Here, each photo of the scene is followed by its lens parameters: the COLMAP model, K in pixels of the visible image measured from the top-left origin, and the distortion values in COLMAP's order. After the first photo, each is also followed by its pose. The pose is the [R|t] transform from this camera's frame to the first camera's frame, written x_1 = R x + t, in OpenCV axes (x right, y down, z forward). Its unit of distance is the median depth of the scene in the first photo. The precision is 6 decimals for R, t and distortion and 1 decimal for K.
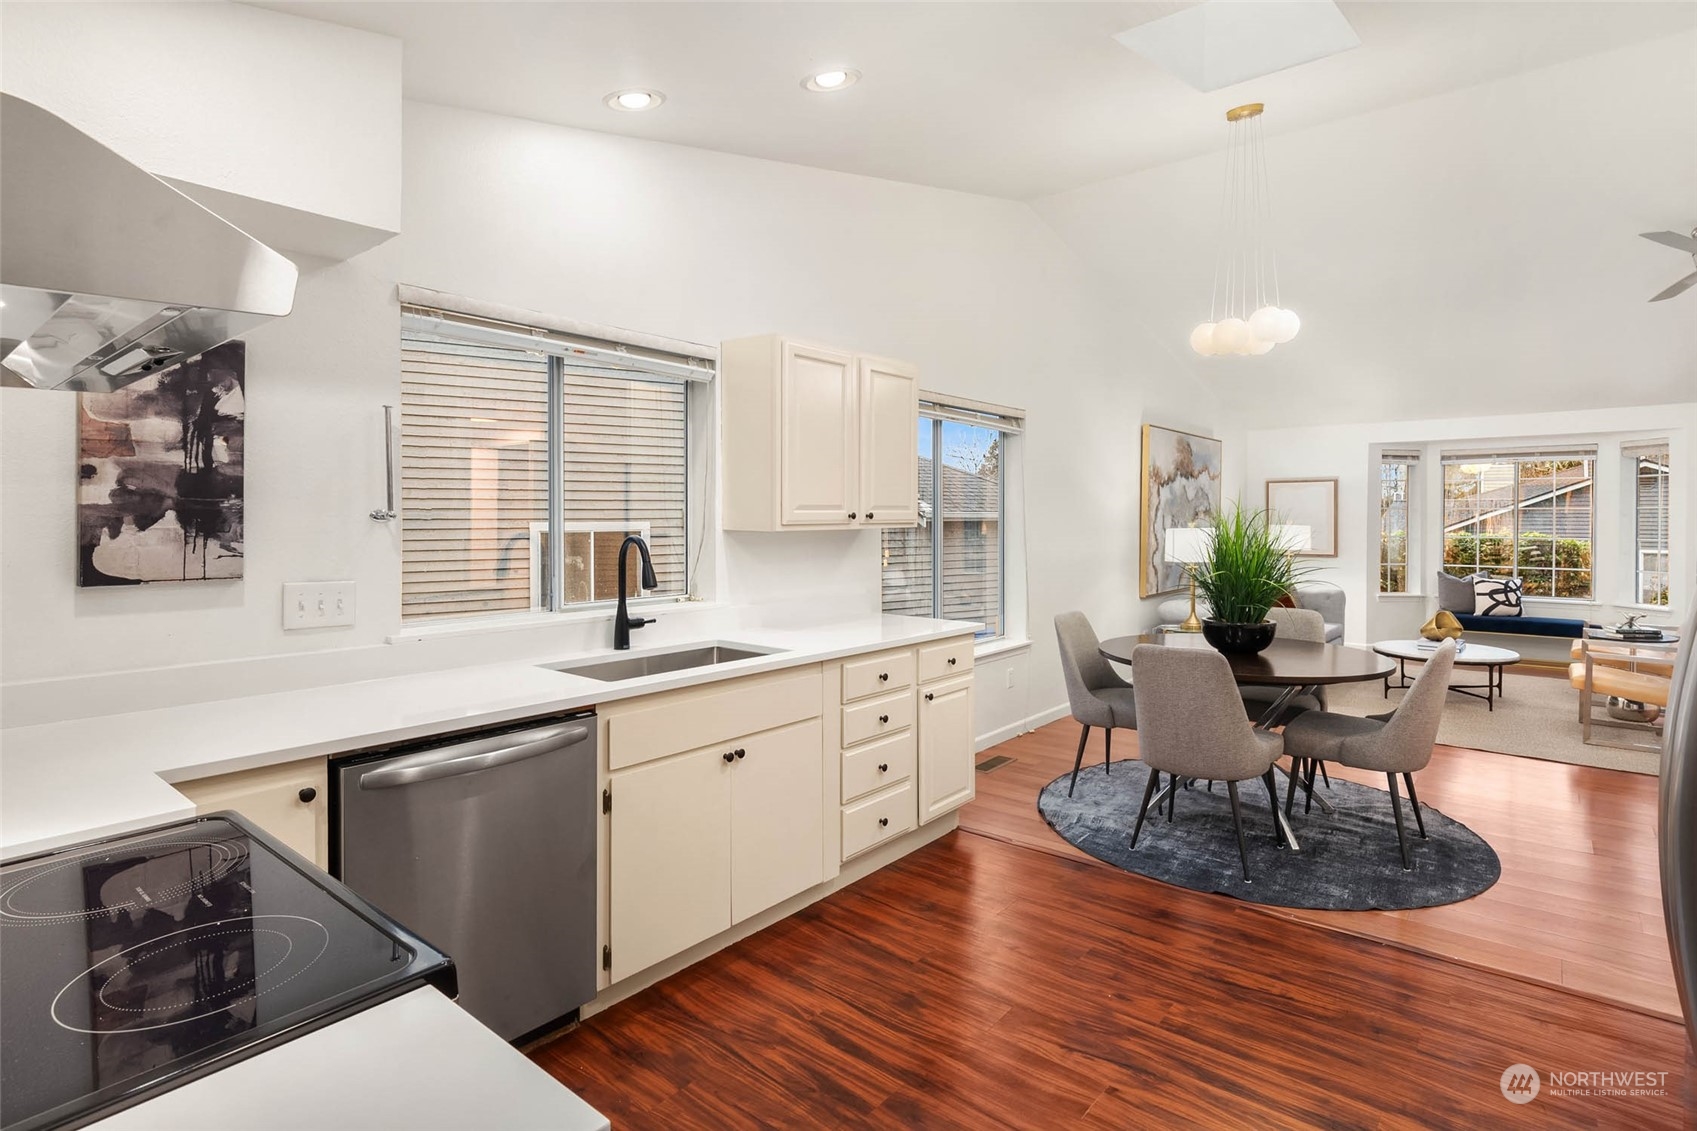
lens RADIAL K [[889.3, 0, 782.2], [0, 889.3, 521.5], [0, 0, 1]] dist [-0.000008, -0.001532]
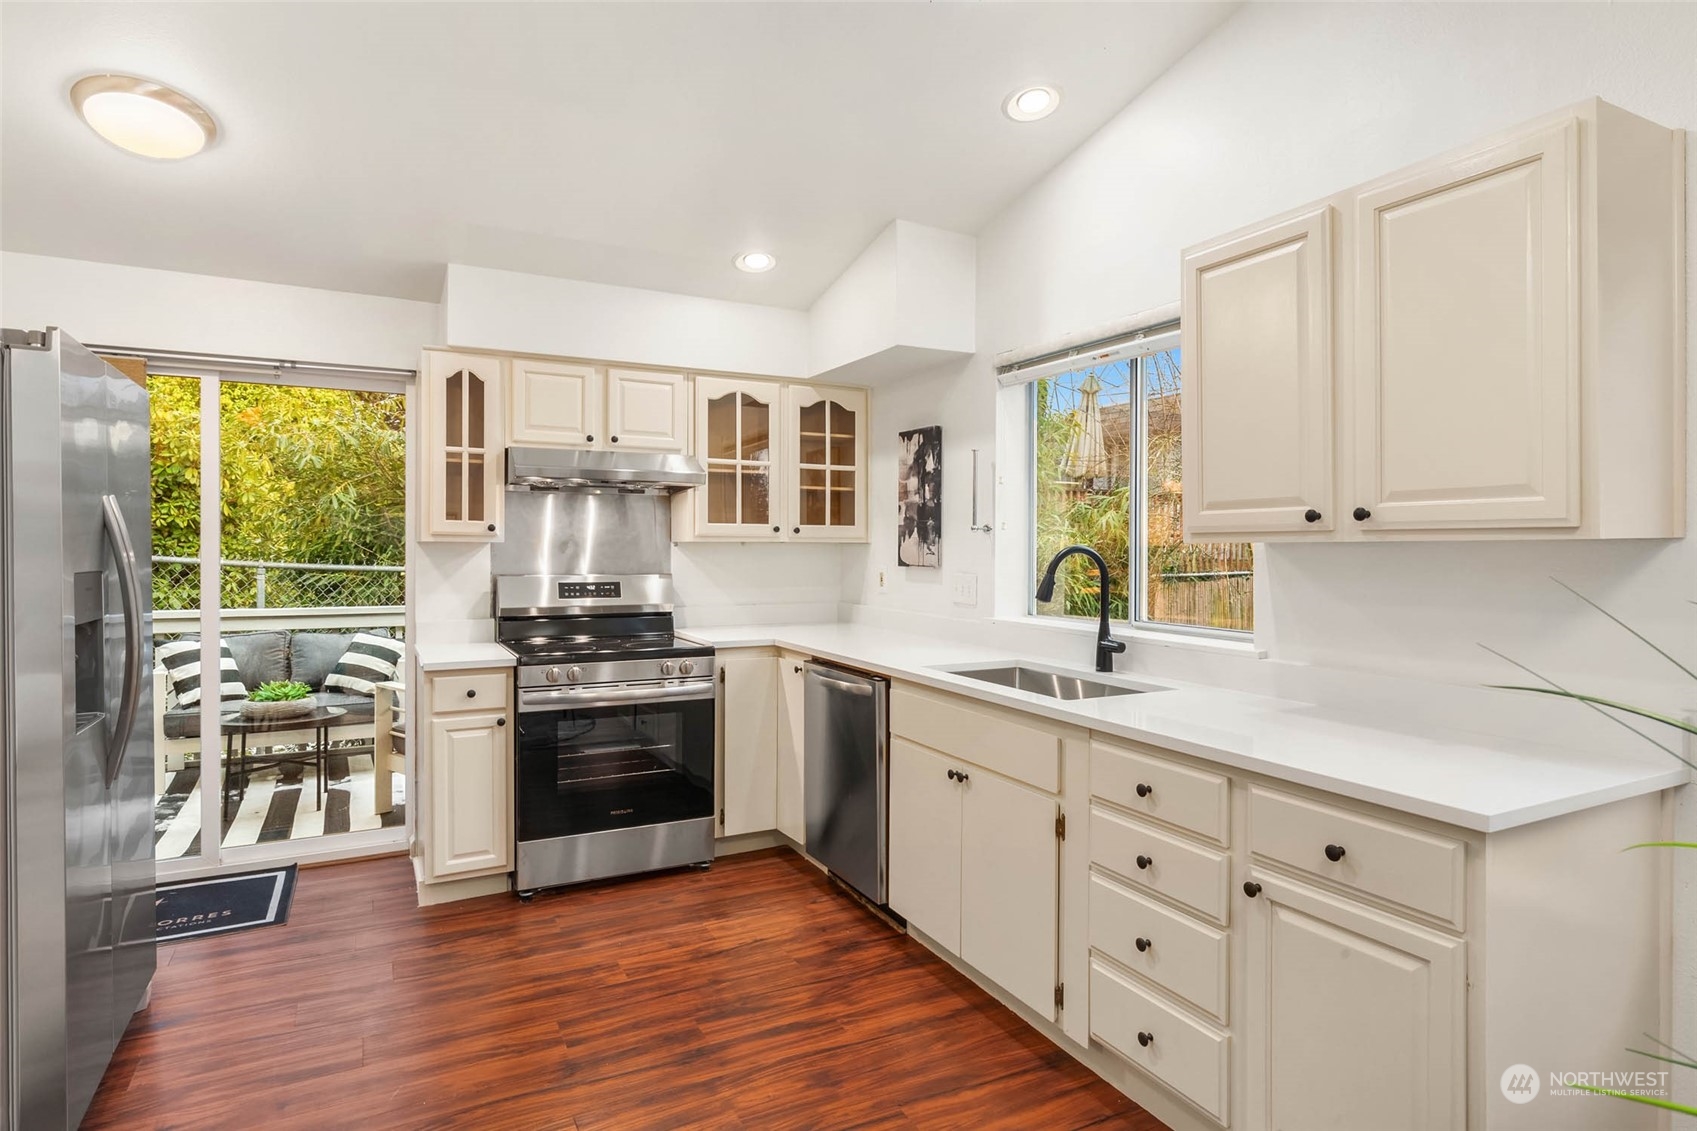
lens RADIAL K [[948.8, 0, 892.9], [0, 948.8, 549.9], [0, 0, 1]] dist [0.002830, -0.003230]
pose [[-0.340830, 0.004966, -0.940112, 0.339577], [-0.007697, 0.999938, 0.008073, 0.005370], [0.940093, 0.009987, -0.340771, 0.472800]]
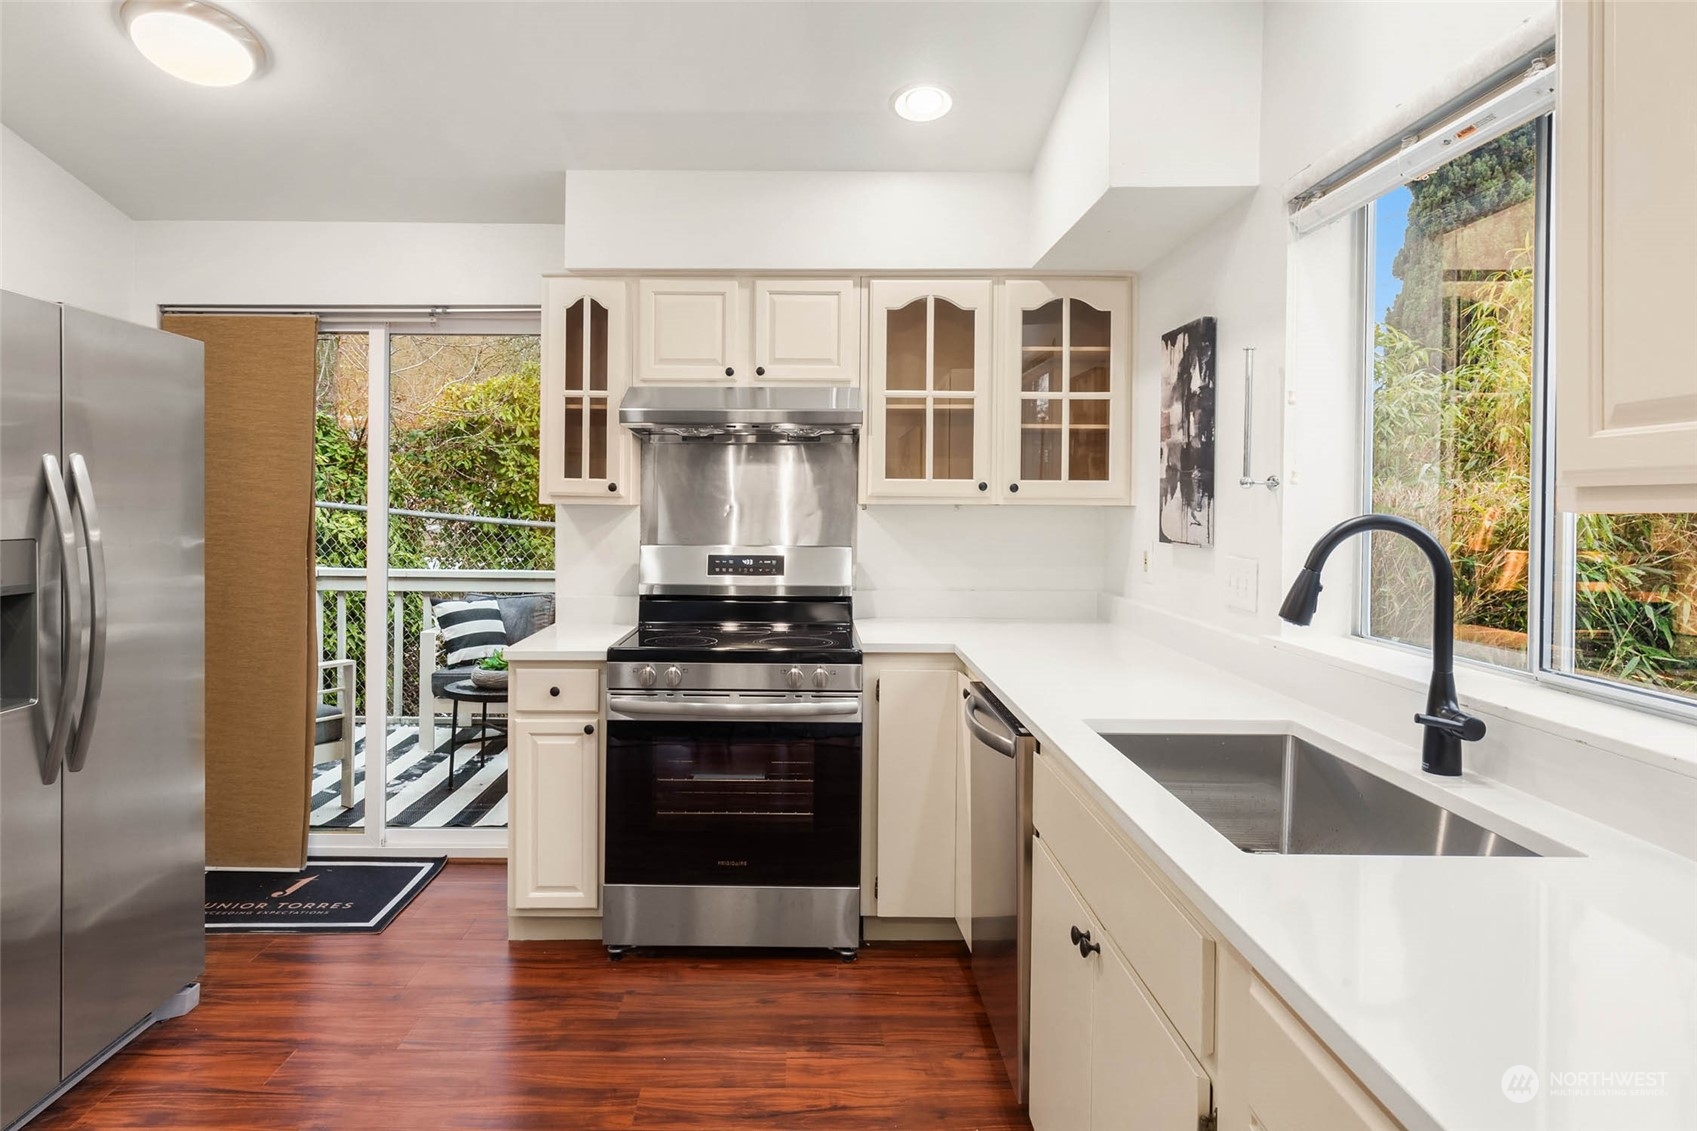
lens RADIAL K [[1045.7, 0, 786.0], [0, 1045.7, 510.2], [0, 0, 1]] dist [0.014362, -0.003590]
pose [[-0.758960, 0.001318, -0.651135, 0.172094], [-0.007550, 0.999913, 0.010824, 0.003933], [0.651093, 0.013131, -0.758884, 0.496669]]
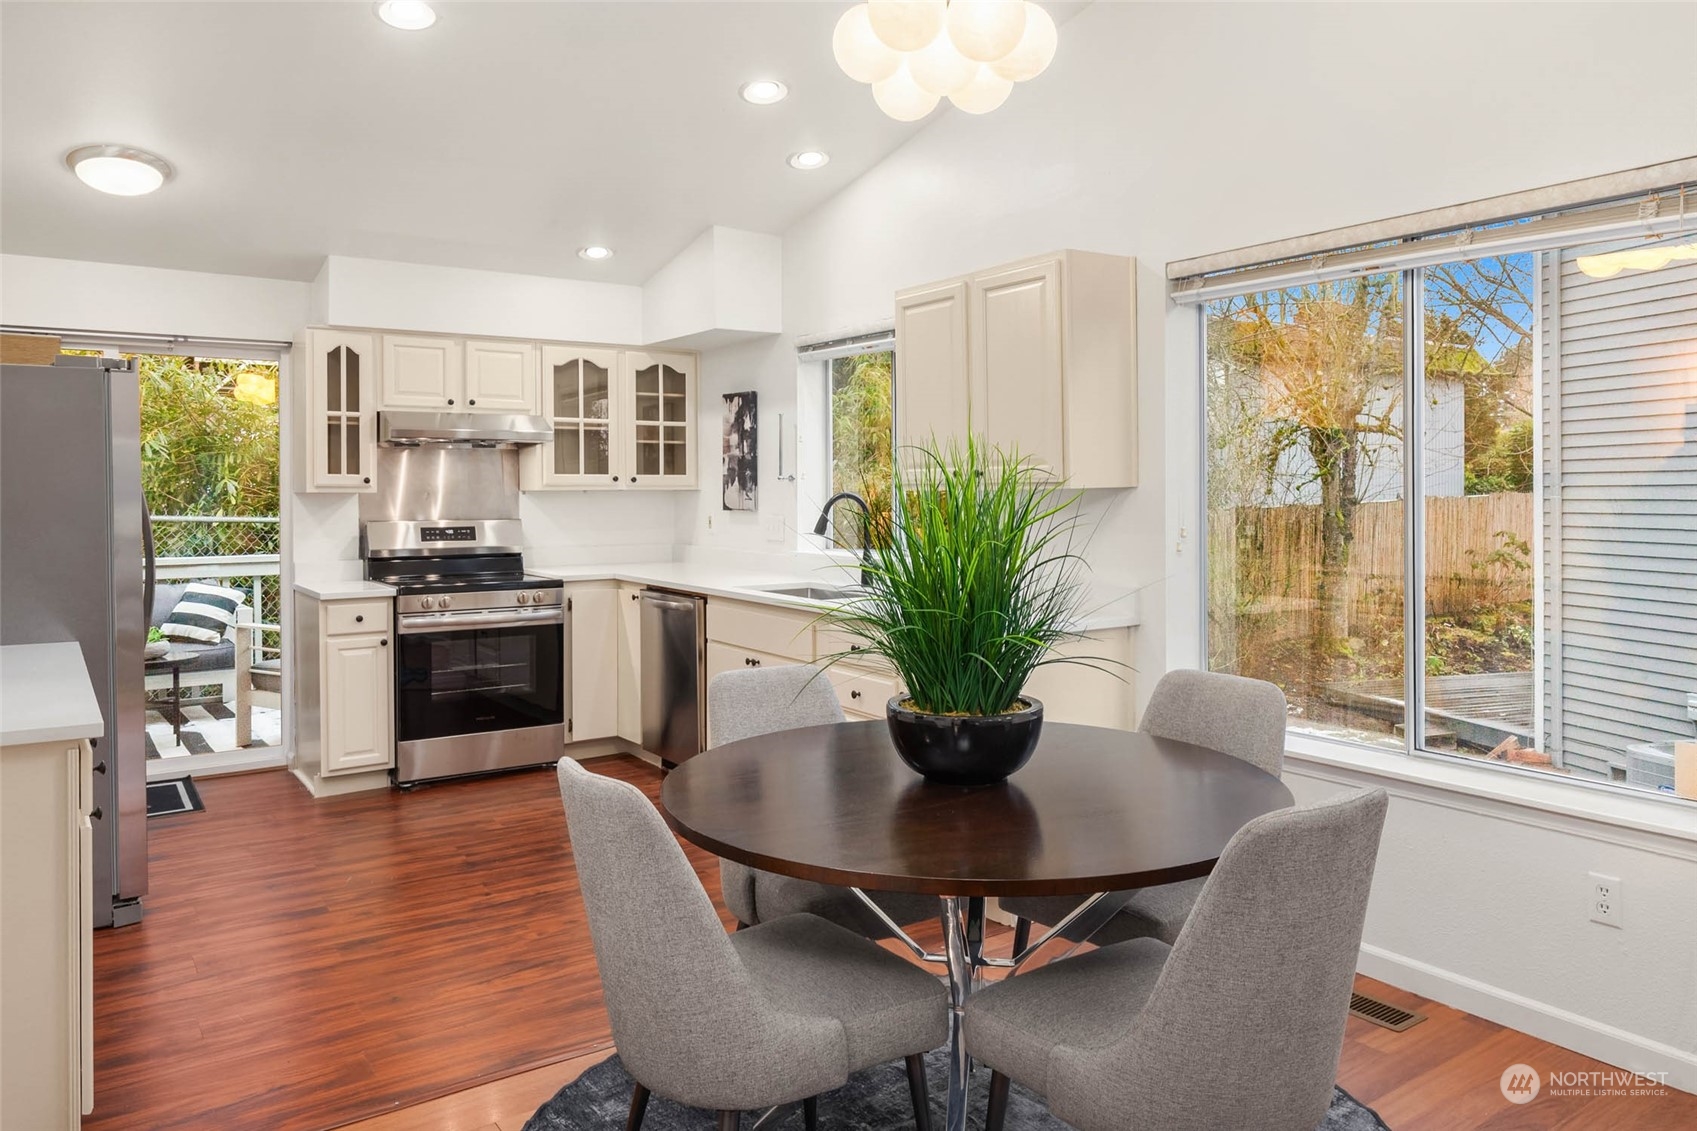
lens RADIAL K [[1186.2, 0, 892.8], [0, 1186.2, 492.3], [0, 0, 1]] dist [-0.007299, 0.003379]
pose [[-0.236795, 0.005707, -0.971543, 0.582561], [-0.000463, 0.999982, 0.005986, 0.002269], [0.971560, 0.001867, -0.236788, 0.595121]]
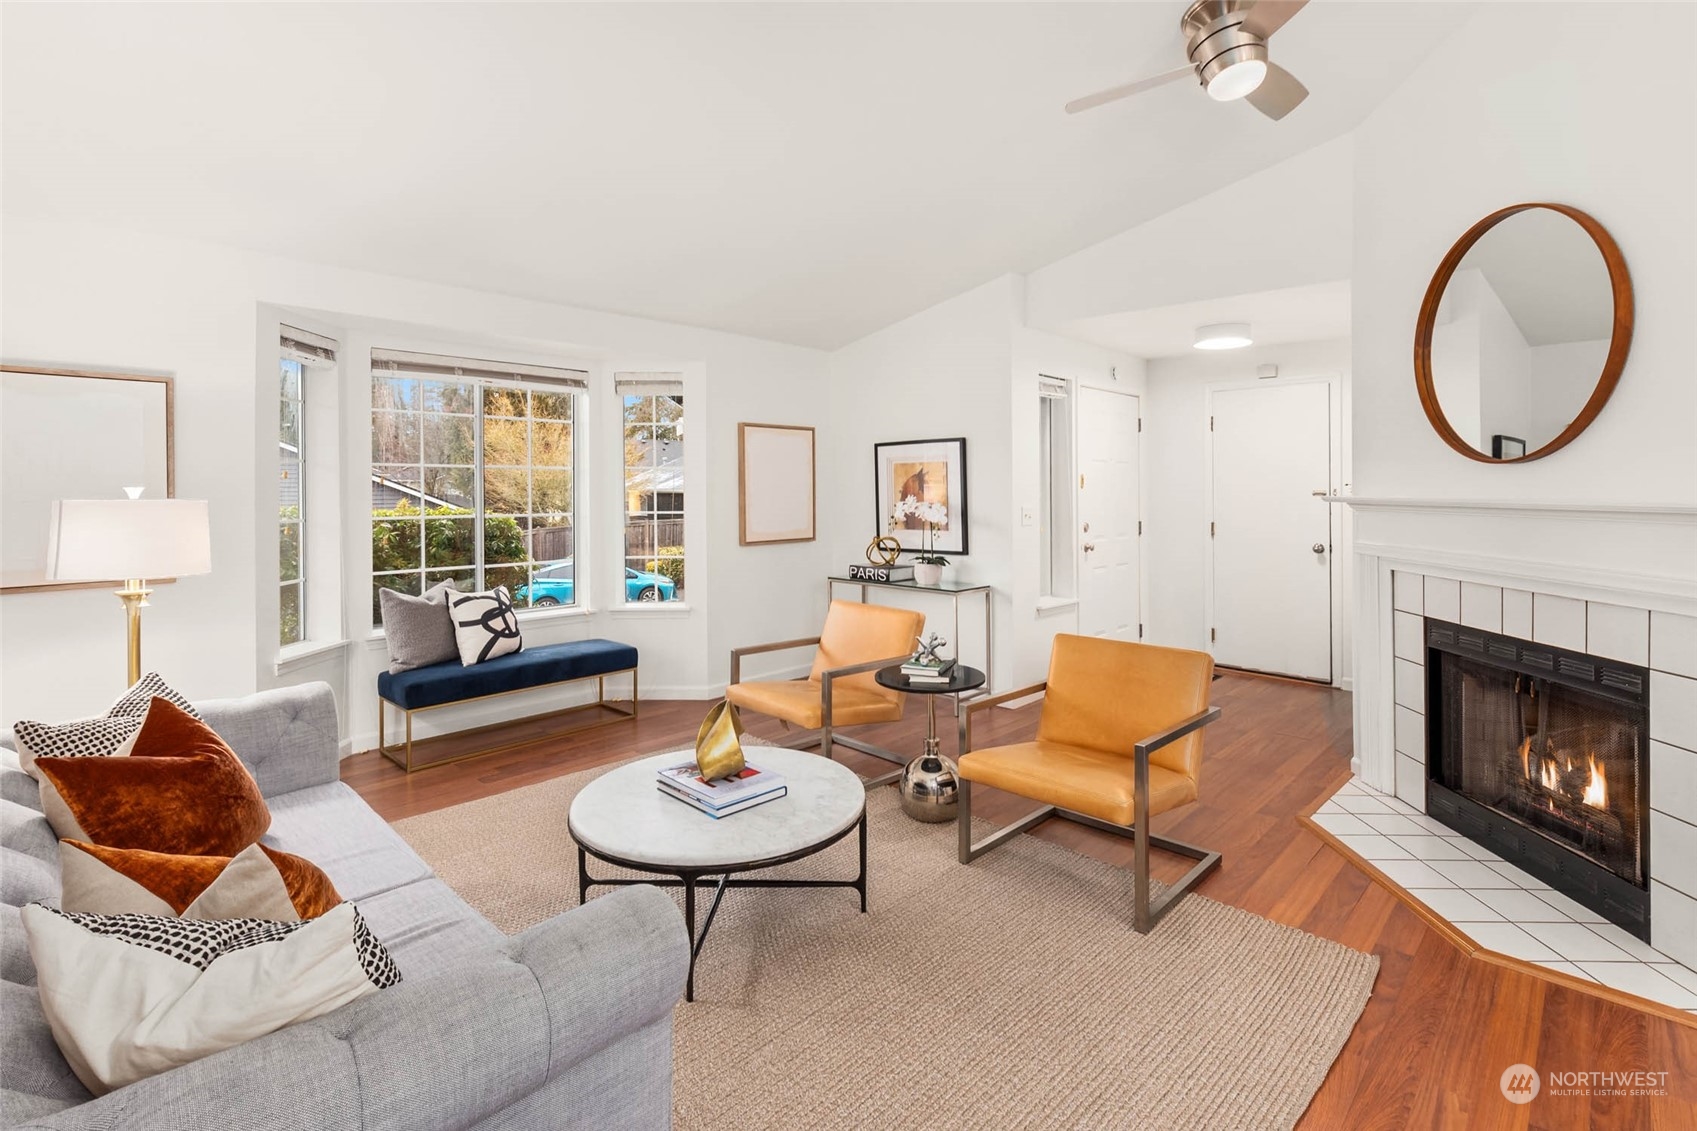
lens RADIAL K [[816.0, 0, 908.0], [0, 816.0, 496.3], [0, 0, 1]] dist [0.013146, -0.001528]
pose [[0.002176, -0.008521, 0.999961, 0.316450], [0.008473, 0.999928, 0.008503, 0.003223], [-0.999962, 0.008454, 0.002248, 0.796019]]
